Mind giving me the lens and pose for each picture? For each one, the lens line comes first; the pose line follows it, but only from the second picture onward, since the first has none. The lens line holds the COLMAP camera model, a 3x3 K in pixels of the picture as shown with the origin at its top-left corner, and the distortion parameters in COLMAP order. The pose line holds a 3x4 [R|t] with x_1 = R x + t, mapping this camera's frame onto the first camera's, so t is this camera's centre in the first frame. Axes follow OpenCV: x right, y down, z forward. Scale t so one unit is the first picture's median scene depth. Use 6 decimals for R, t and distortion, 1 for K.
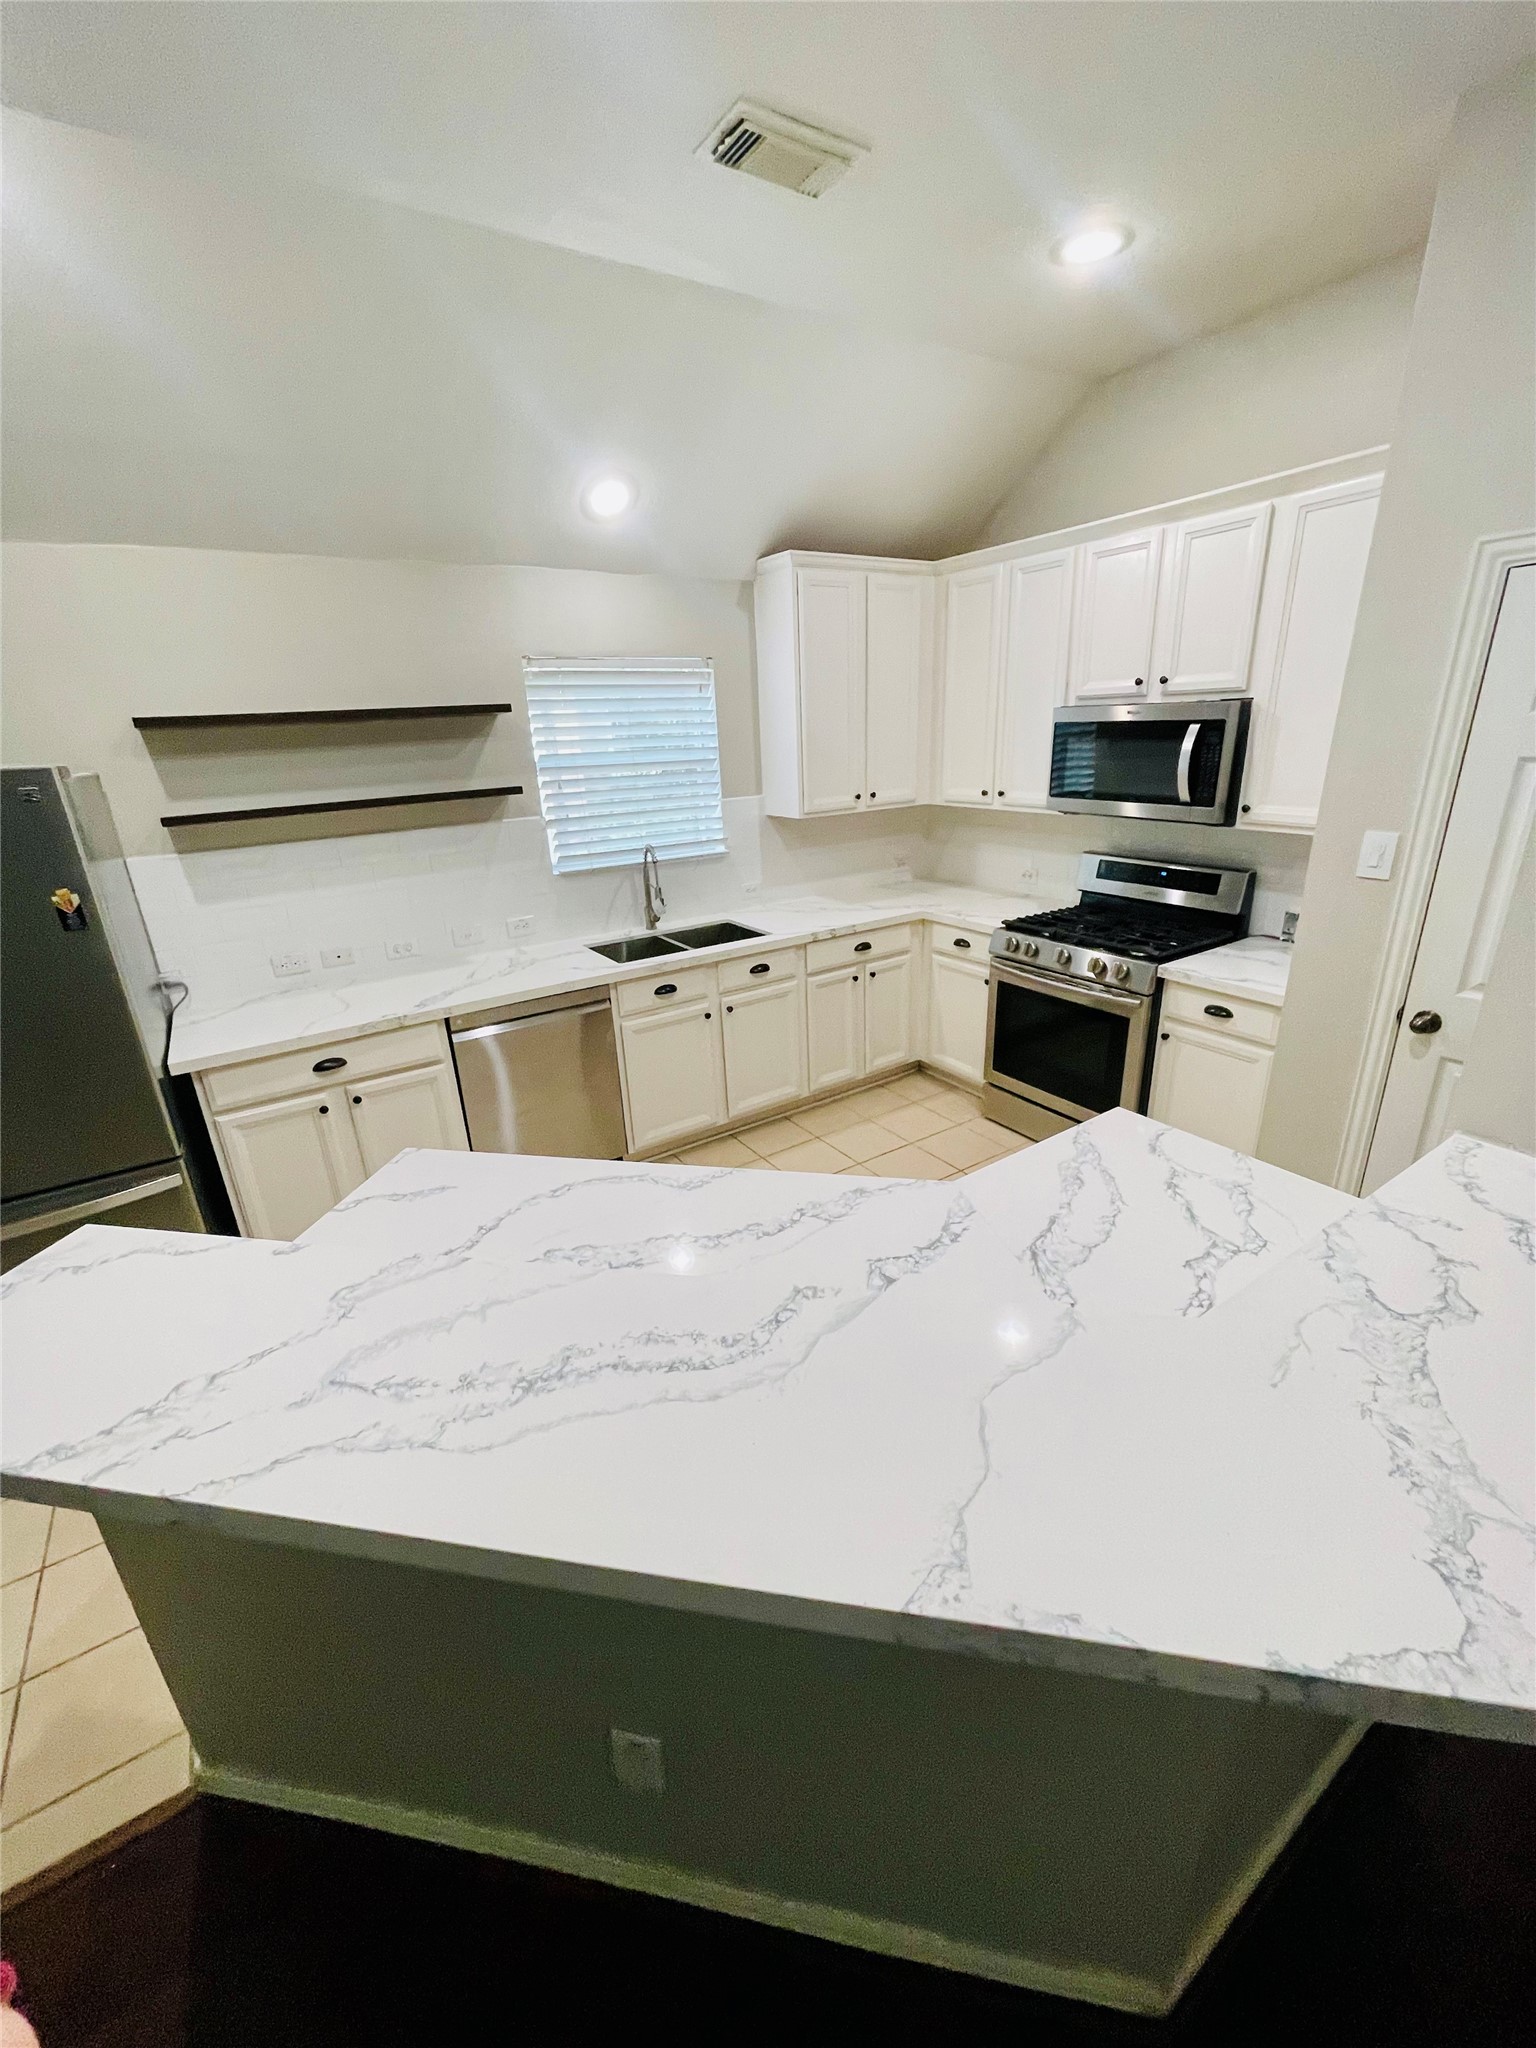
lens RADIAL K [[822.8, 0, 767.6], [0, 822.8, 1029.0], [0, 0, 1]] dist [-0.005000, 0.001551]
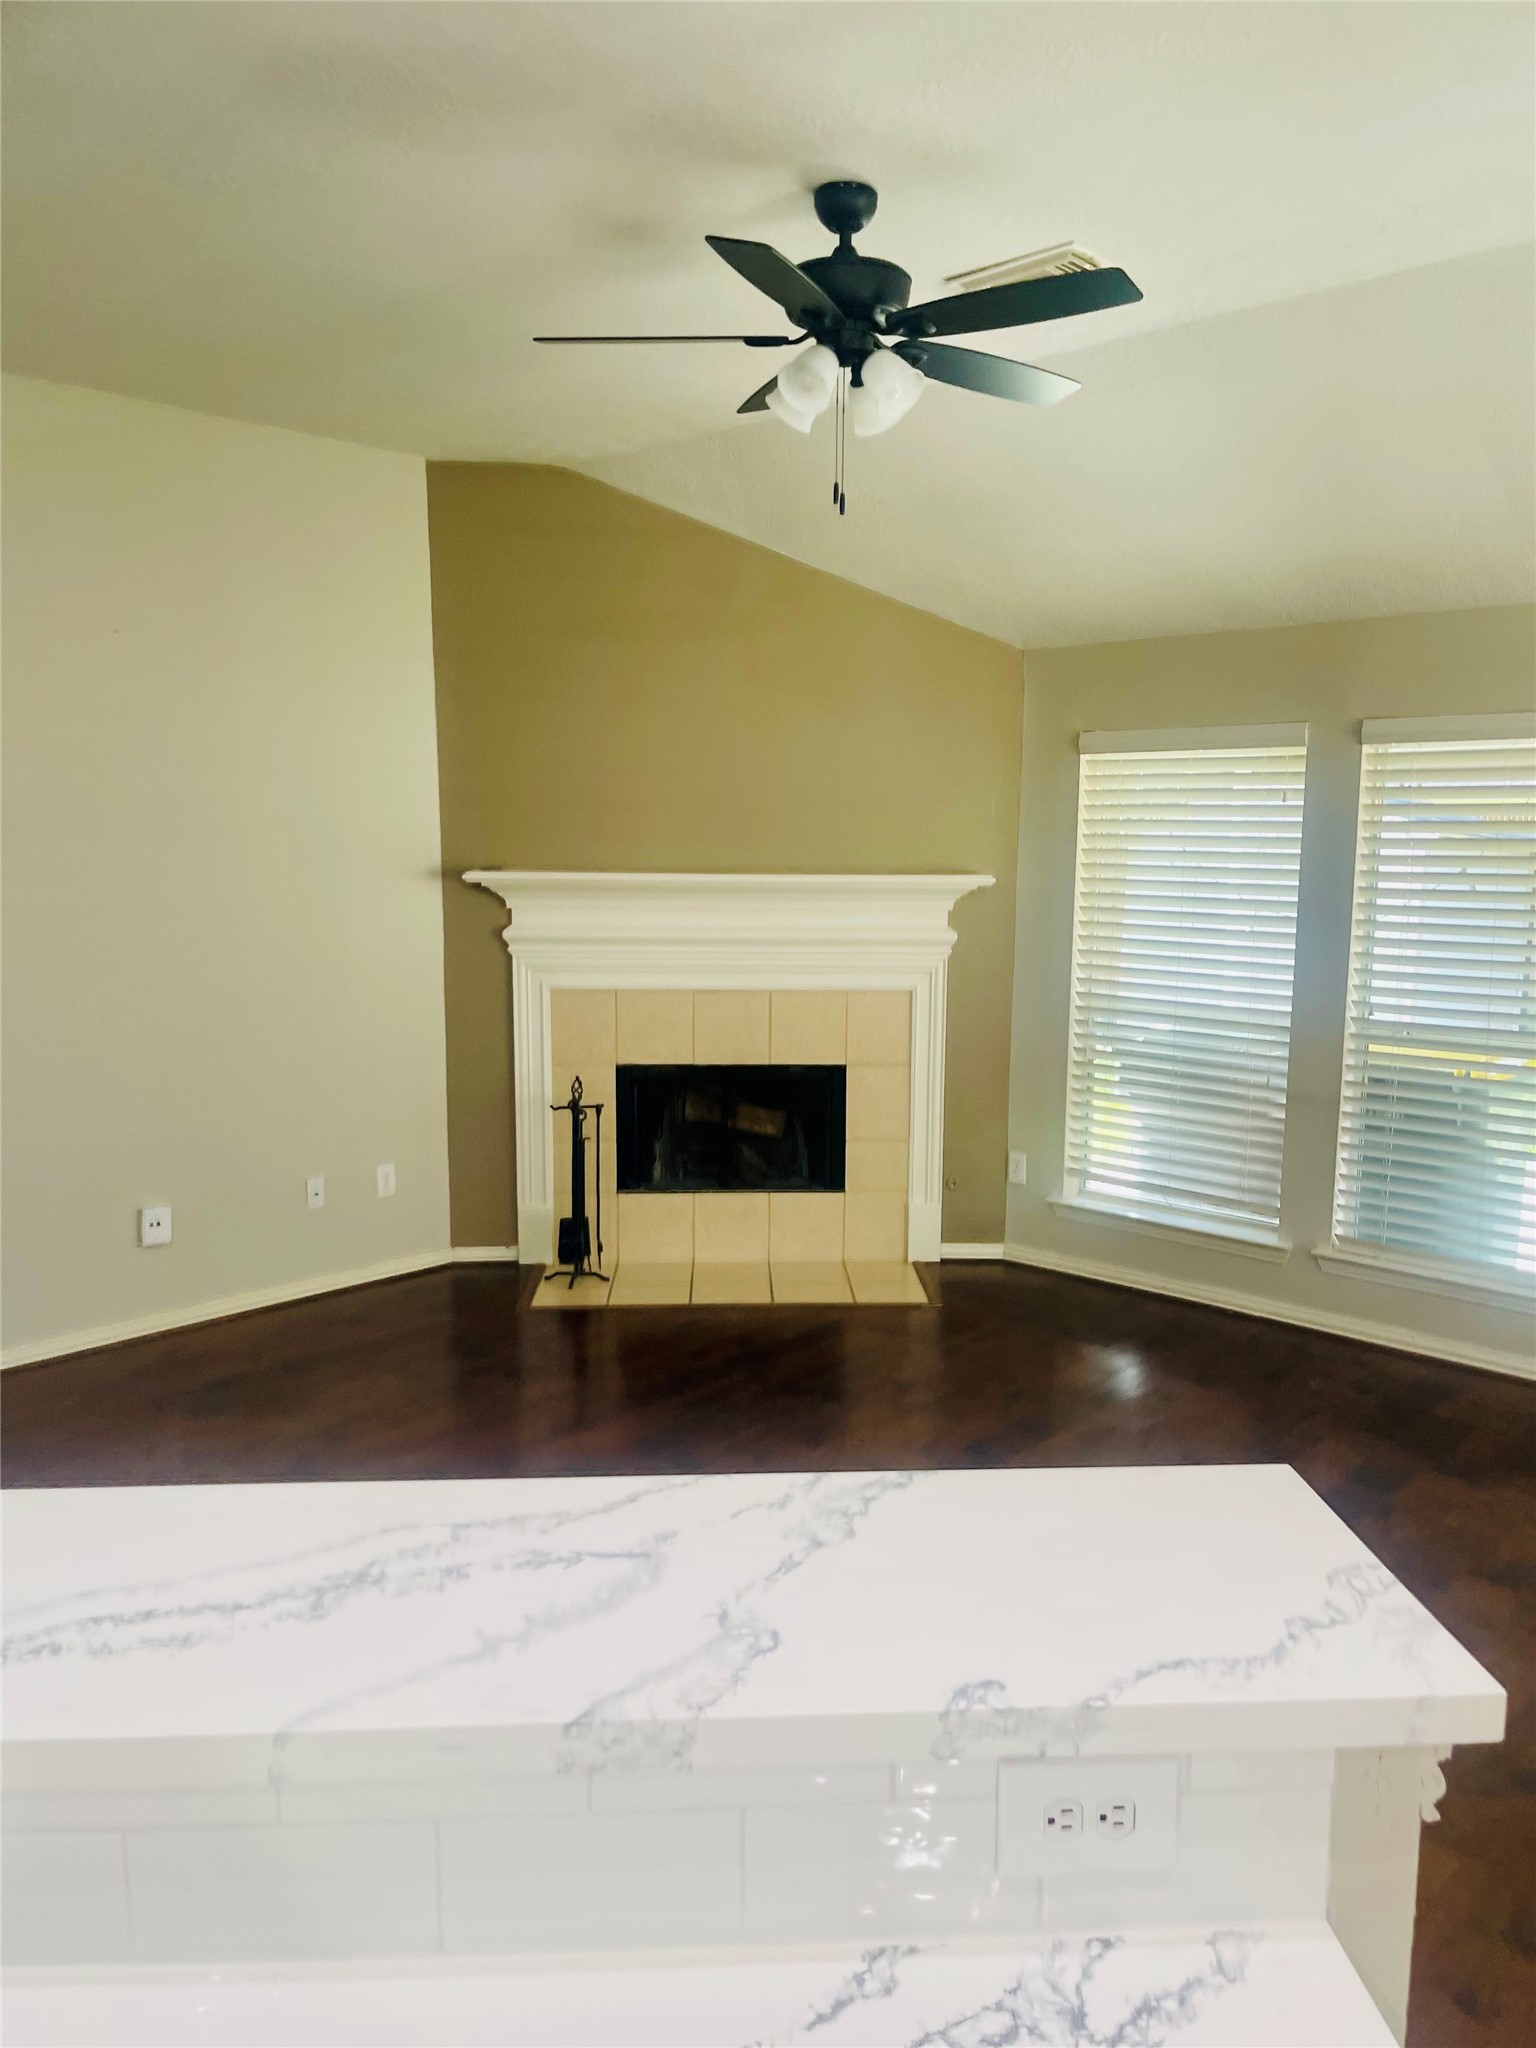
lens RADIAL K [[1548.4, 0, 780.1], [0, 1548.4, 1055.1], [0, 0, 1]] dist [0.038790, -0.040920]
pose [[-0.969559, 0.070857, -0.234382, -0.106825], [-0.051815, 0.876165, 0.479218, -0.191925], [0.239313, 0.476775, -0.845822, 0.603324]]
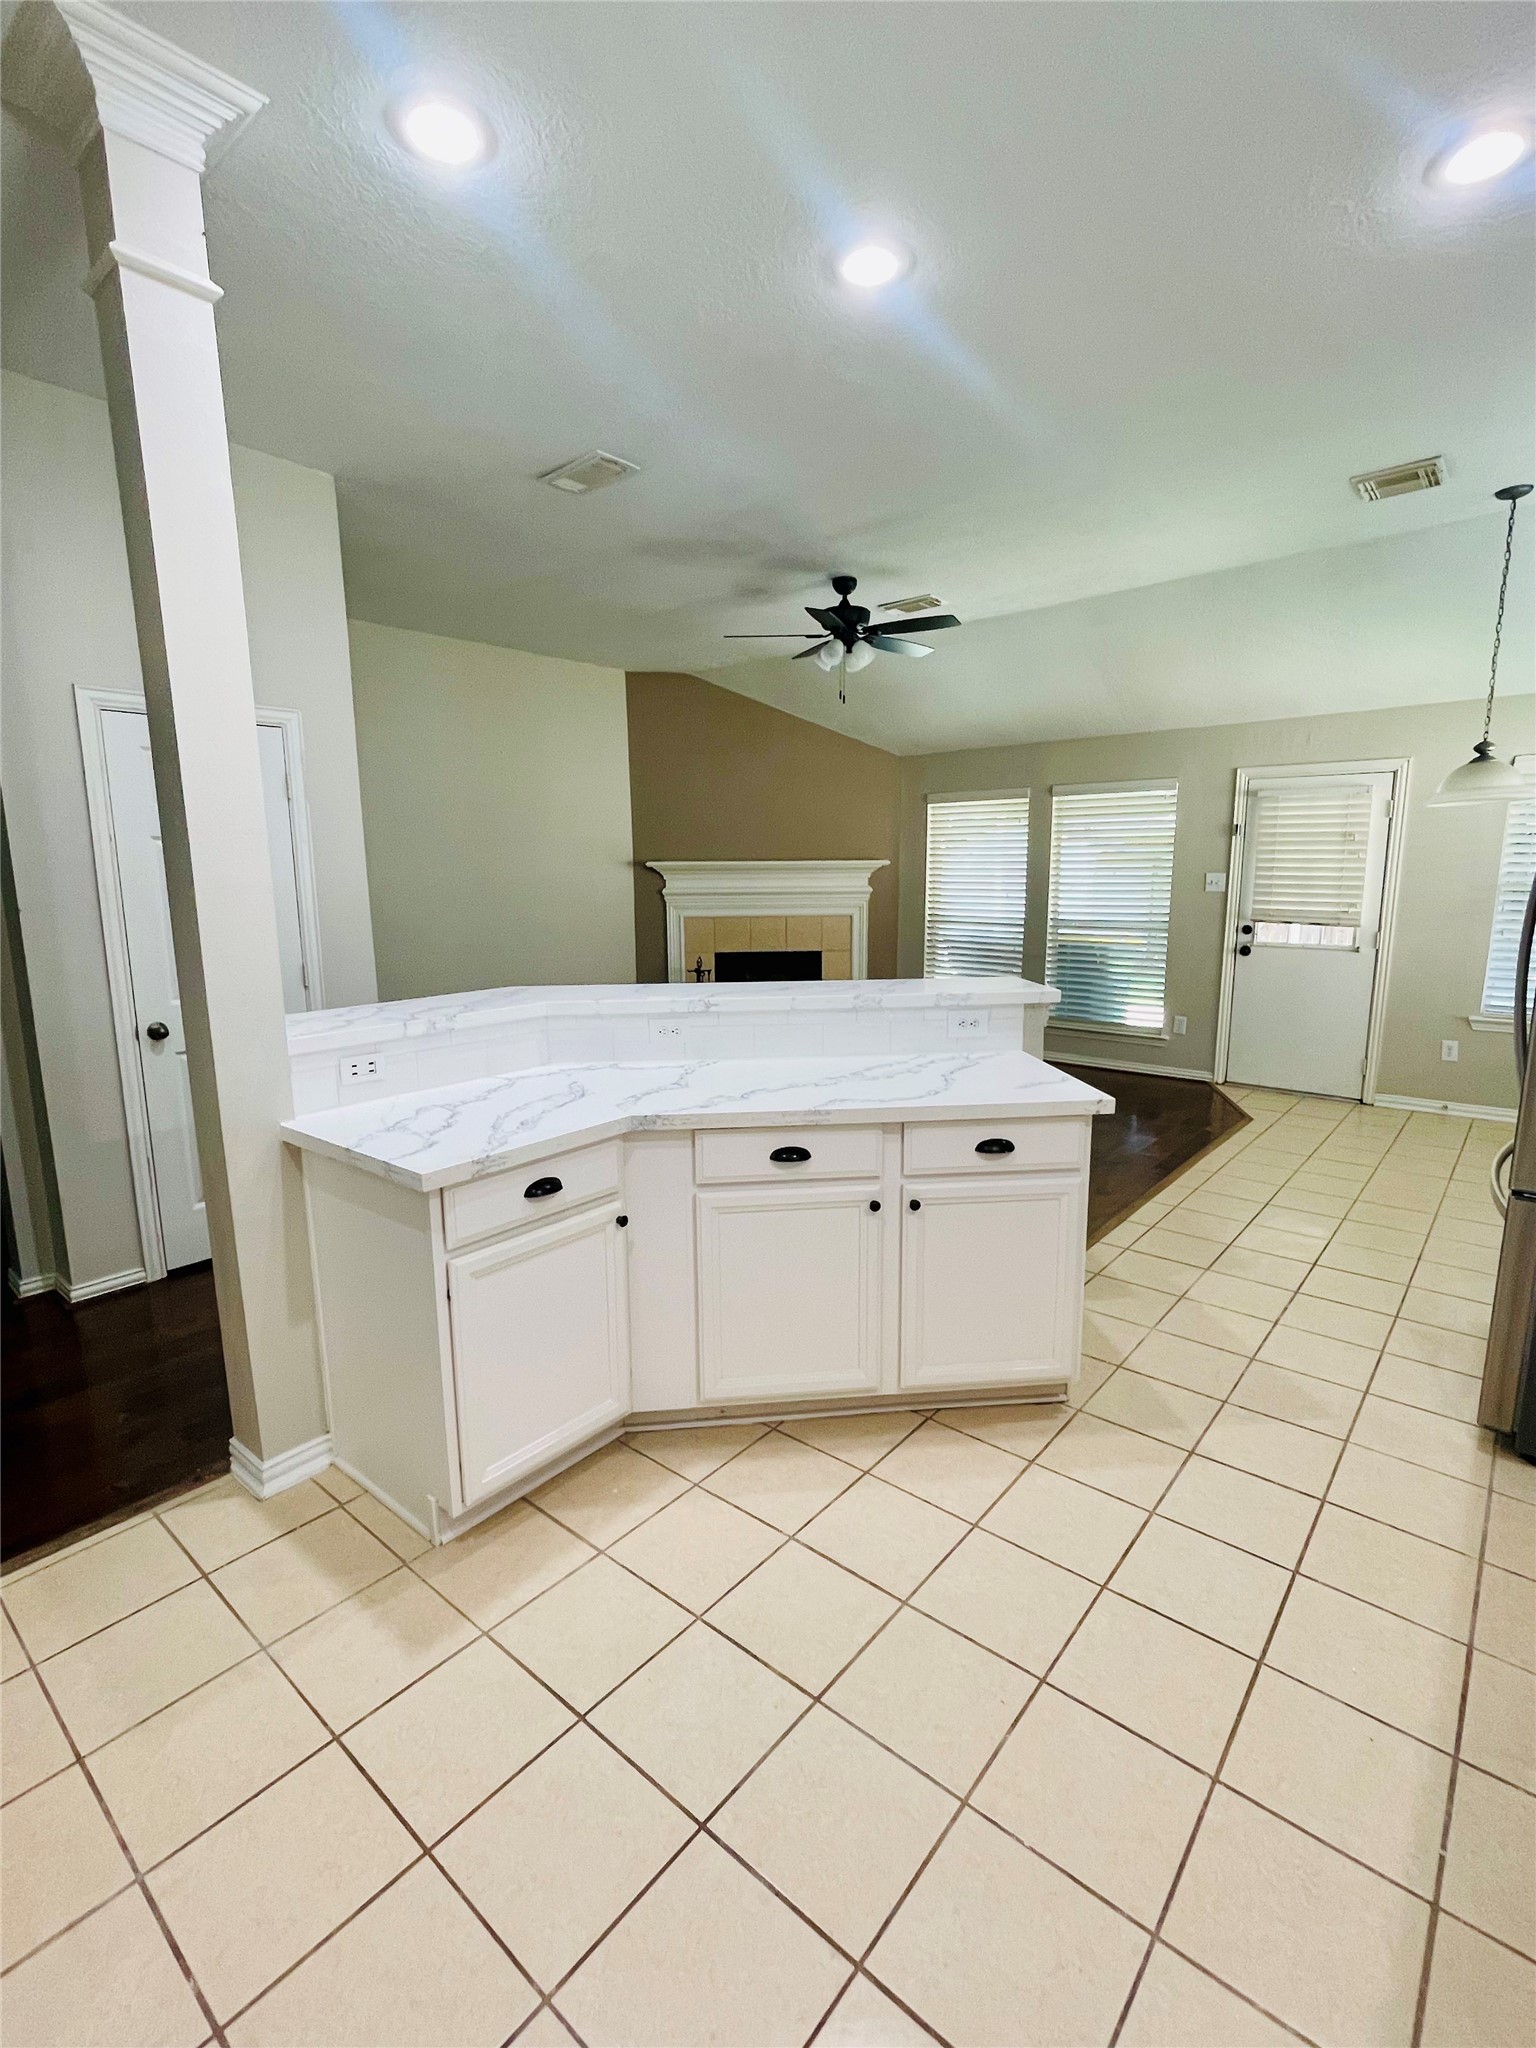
lens RADIAL K [[939.0, 0, 762.0], [0, 939.0, 1026.1], [0, 0, 1]] dist [-0.005647, -0.000179]
pose [[-0.958751, 0.096644, -0.267314, 0.210109], [-0.051503, 0.865797, 0.497739, -0.330748], [0.279543, 0.490975, -0.825106, 1.131939]]
